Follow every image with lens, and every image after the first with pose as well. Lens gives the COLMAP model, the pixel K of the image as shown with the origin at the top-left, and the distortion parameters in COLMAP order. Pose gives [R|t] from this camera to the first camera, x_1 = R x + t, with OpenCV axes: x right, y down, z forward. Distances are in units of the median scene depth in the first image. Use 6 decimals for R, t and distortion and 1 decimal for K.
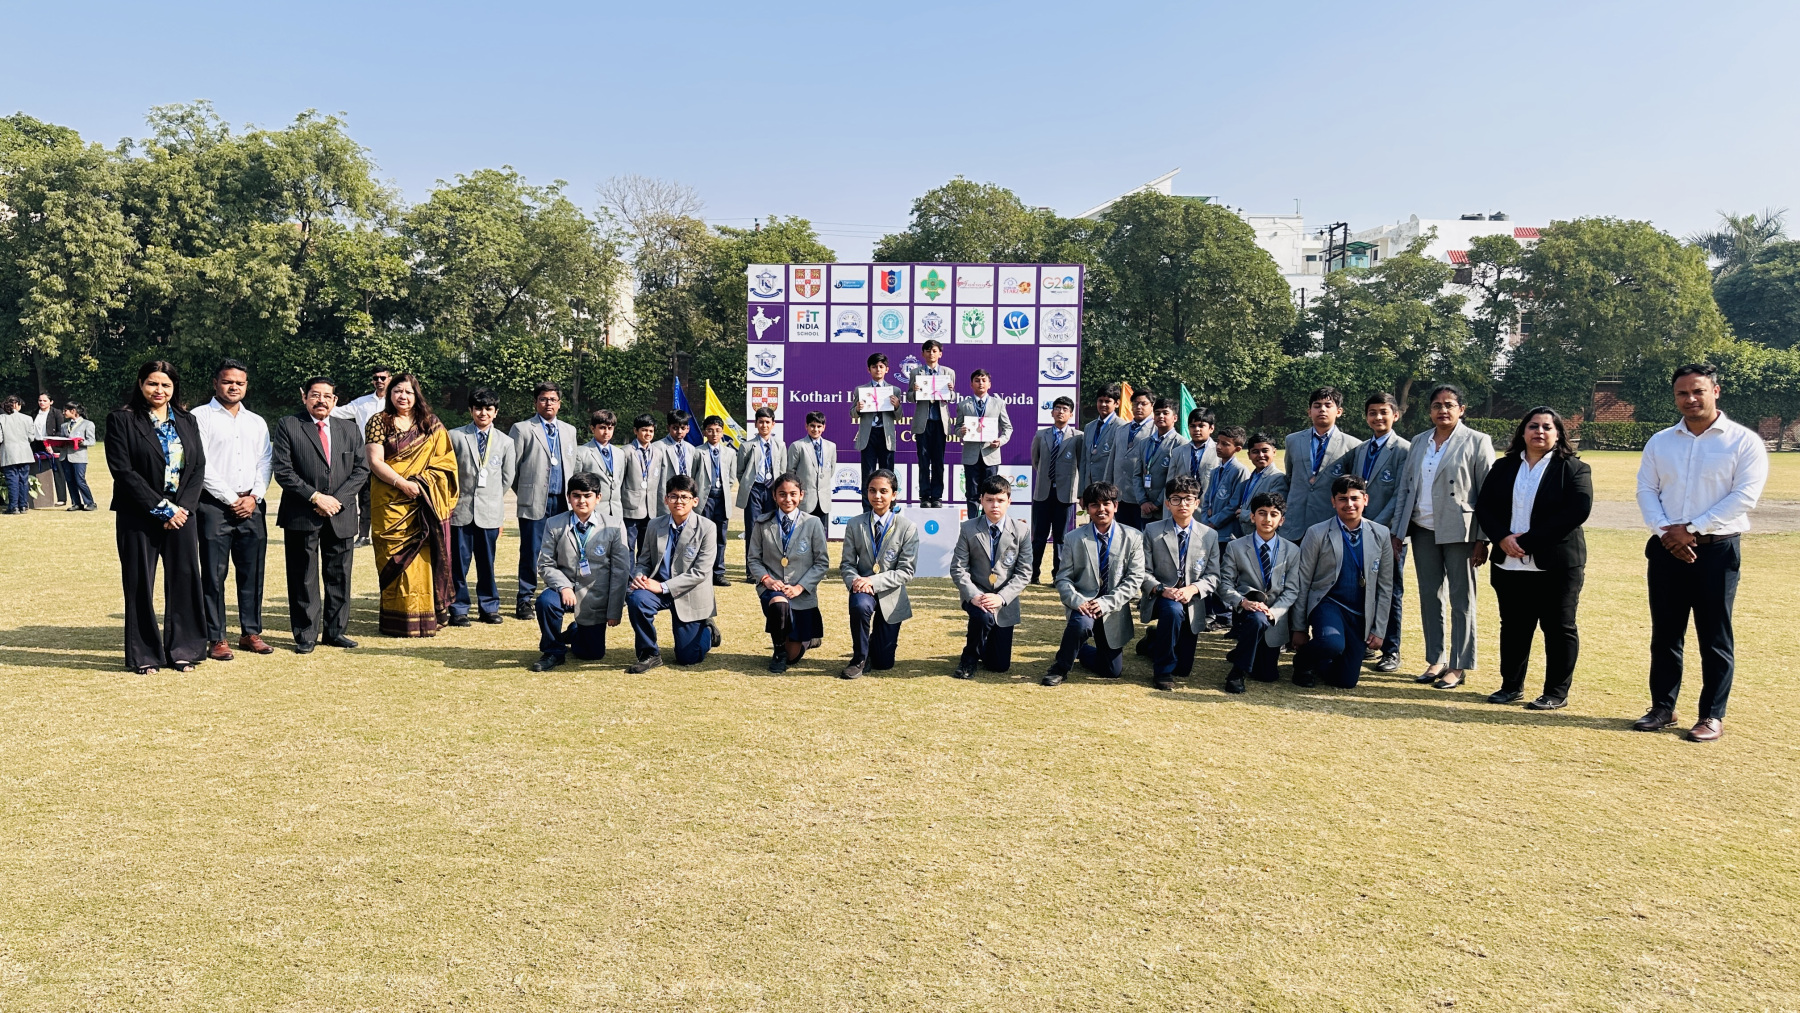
lens RADIAL K [[1267.1, 0, 900.0], [0, 1267.1, 506.5], [0, 0, 1]] dist [-0.000757, -0.018886]
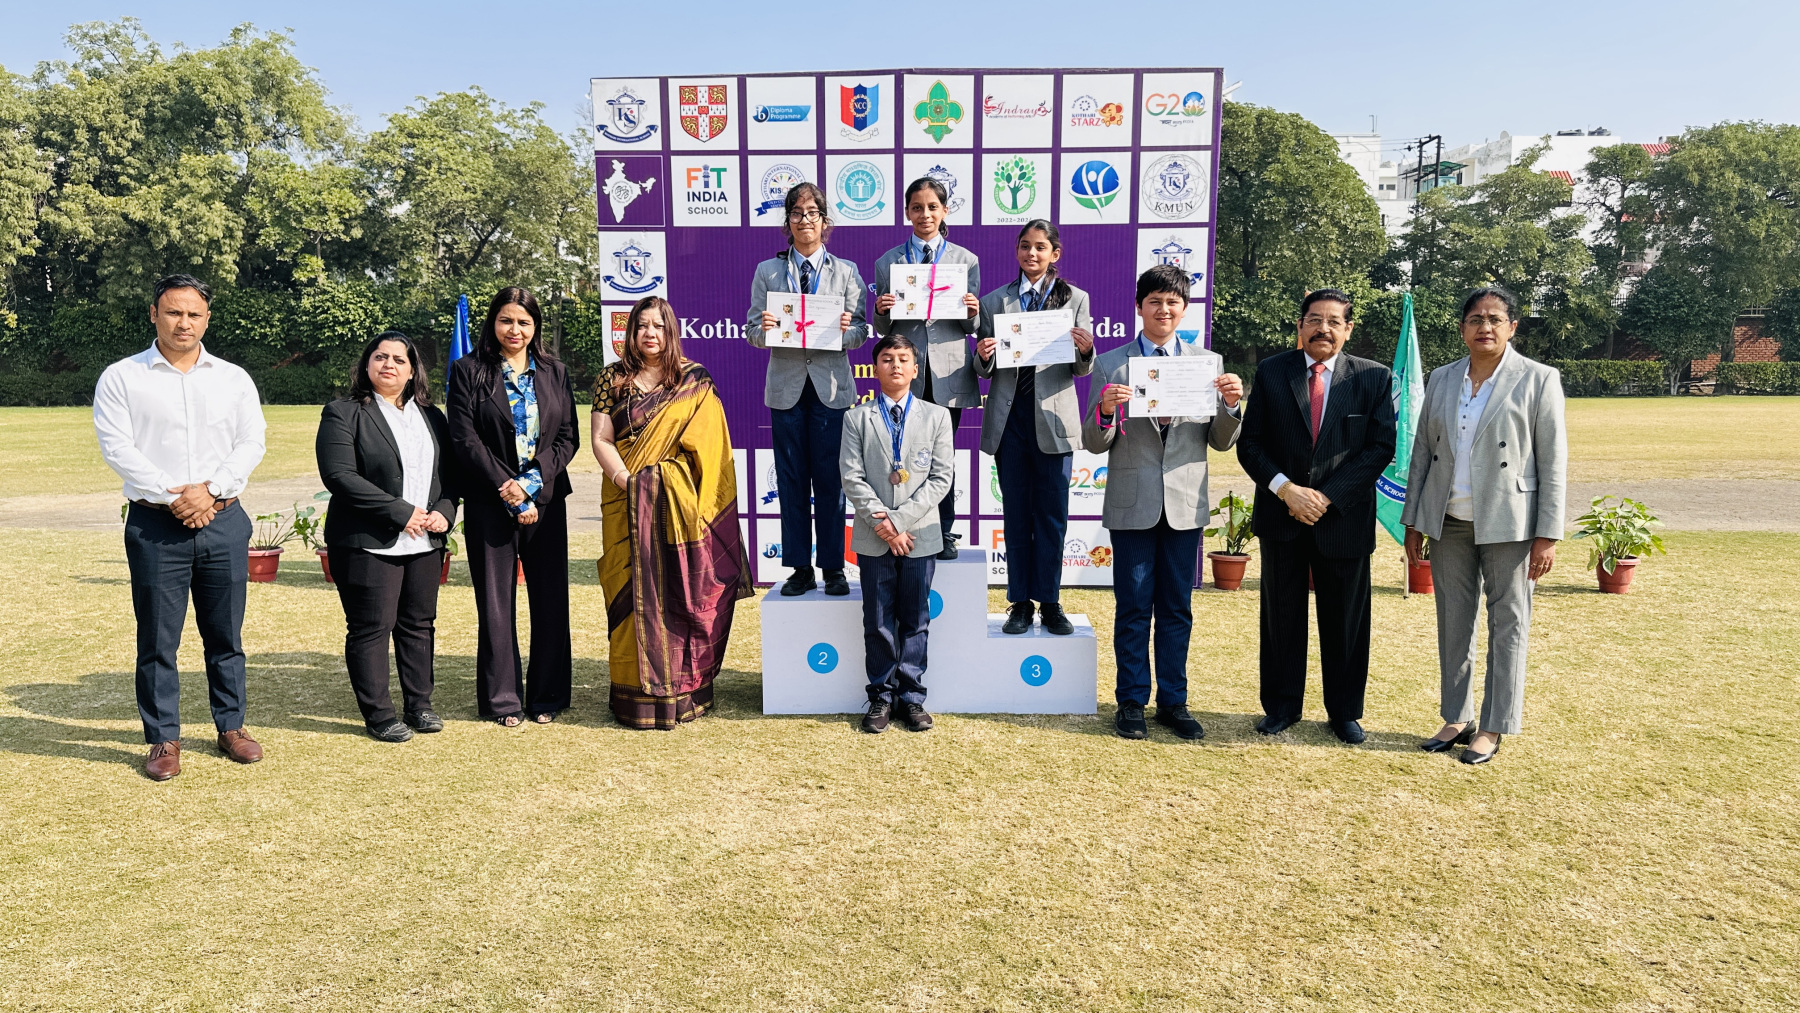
lens RADIAL K [[1267.1, 0, 900.0], [0, 1267.1, 506.5], [0, 0, 1]] dist [-0.000757, -0.018886]
pose [[0.999520, -0.010730, -0.029052, 0.006697], [0.011826, 0.999214, 0.037823, -0.008512], [0.028623, -0.038149, 0.998862, 0.130845]]
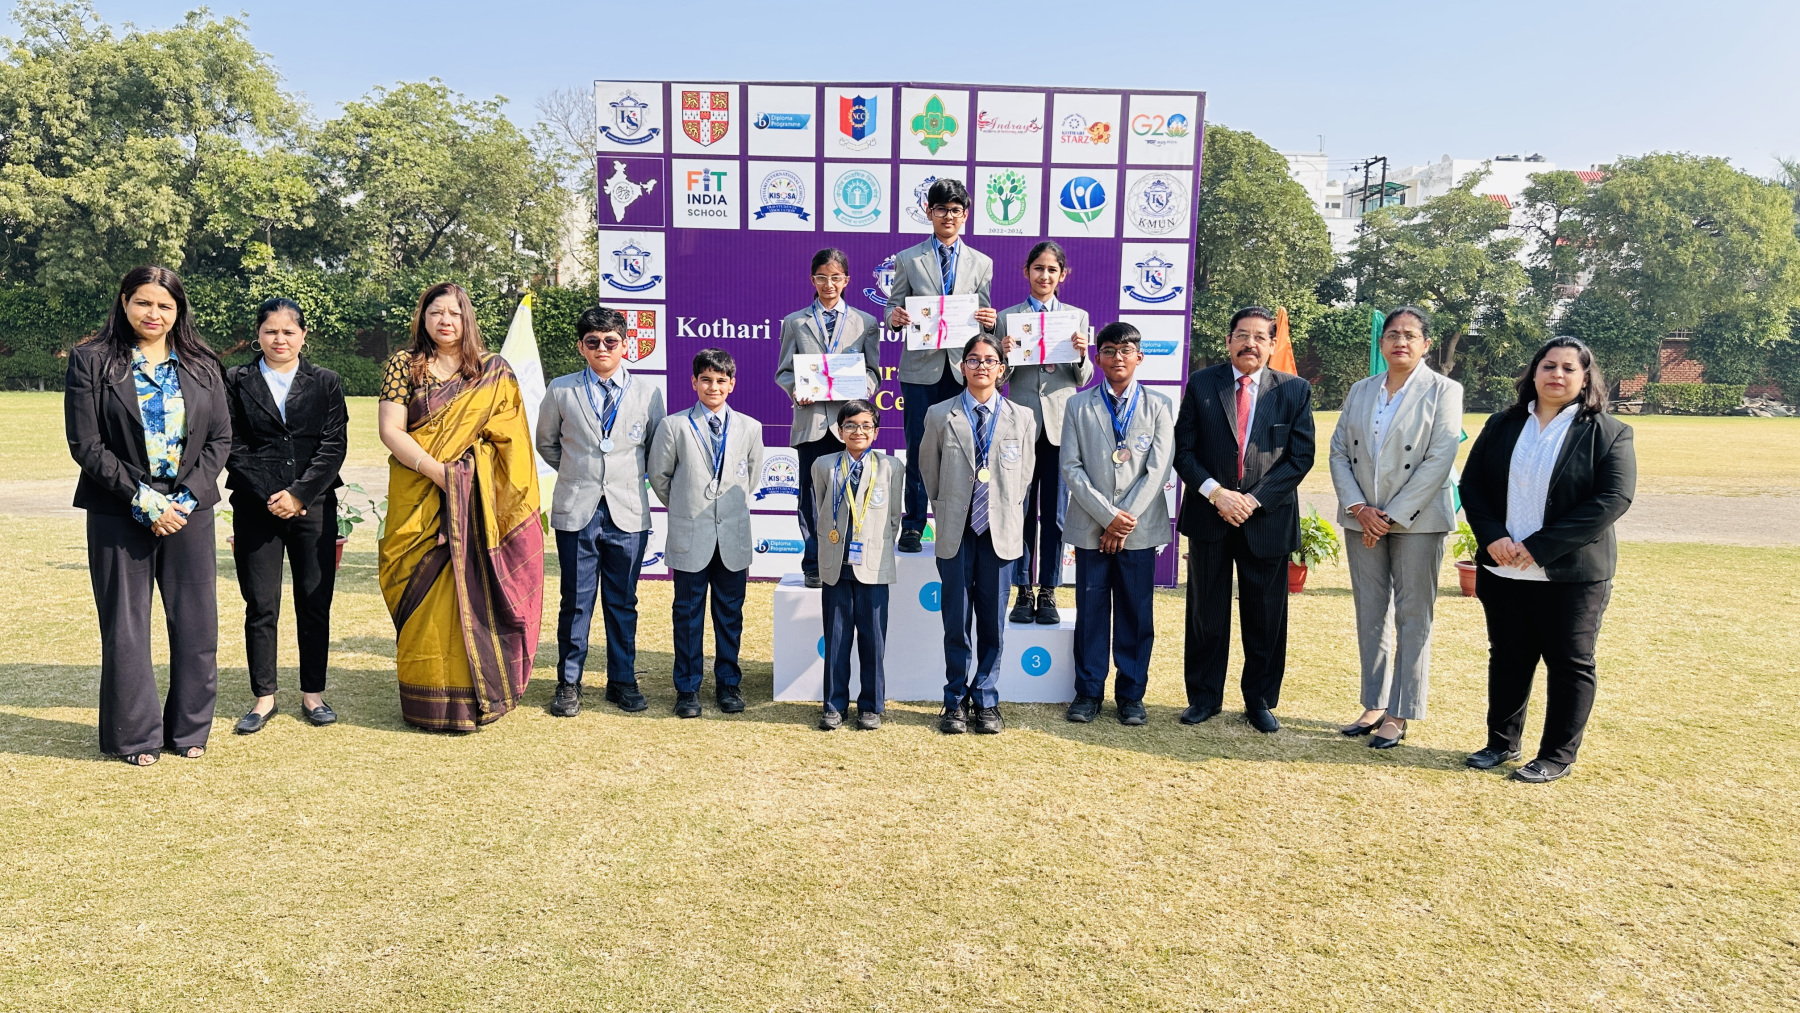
lens RADIAL K [[1263.0, 0, 916.1], [0, 1263.0, 495.7], [0, 0, 1]] dist [0.007668, -0.031029]
pose [[0.999679, 0.006277, 0.024554, 0.001613], [-0.006938, 0.999614, 0.026919, -0.008110], [-0.024375, -0.027080, 0.999336, 0.126295]]
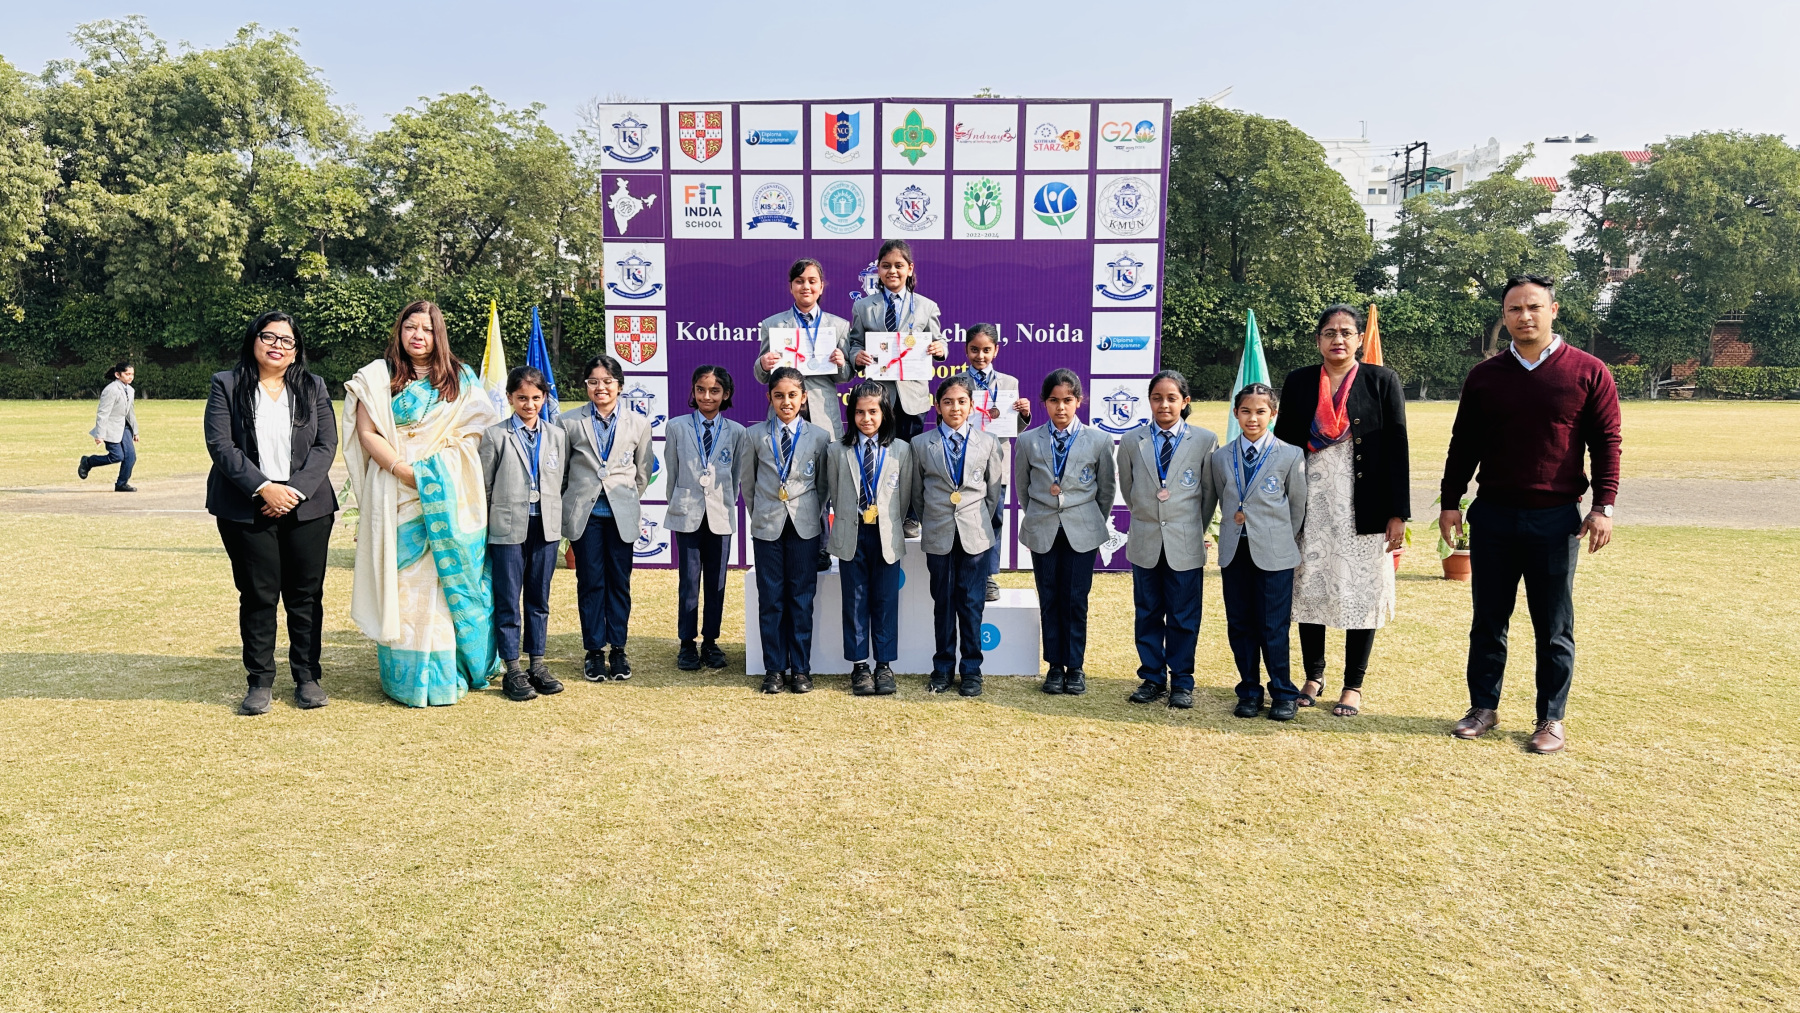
lens RADIAL K [[1267.1, 0, 900.0], [0, 1267.1, 506.5], [0, 0, 1]] dist [-0.000757, -0.018886]
pose [[0.999643, -0.004551, -0.026316, 0.009777], [0.005561, 0.999246, 0.038427, -0.007574], [0.026121, -0.038559, 0.998915, 0.115189]]
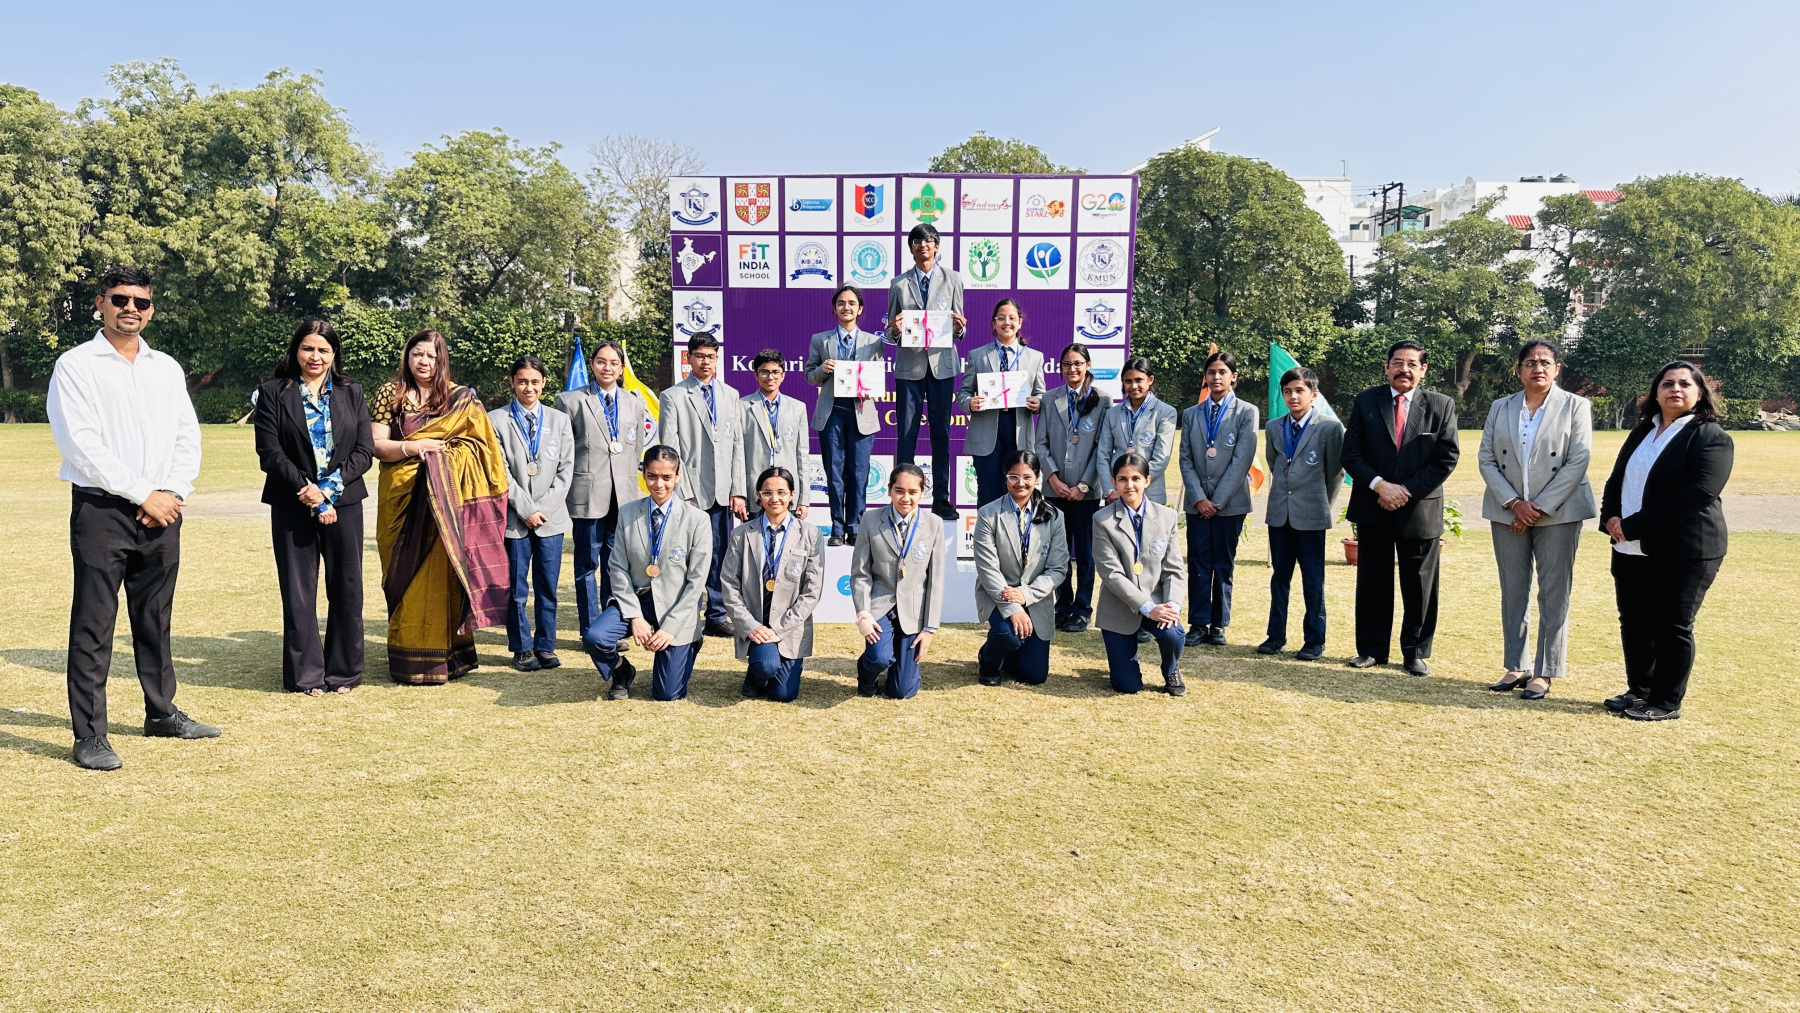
lens RADIAL K [[1263.3, 0, 898.9], [0, 1263.3, 516.6], [0, 0, 1]] dist [-0.001223, -0.022117]
pose [[0.999769, -0.001207, -0.021473, 0.007075], [0.001720, 0.999714, 0.023873, -0.004615], [0.021438, -0.023905, 0.999484, 0.079438]]
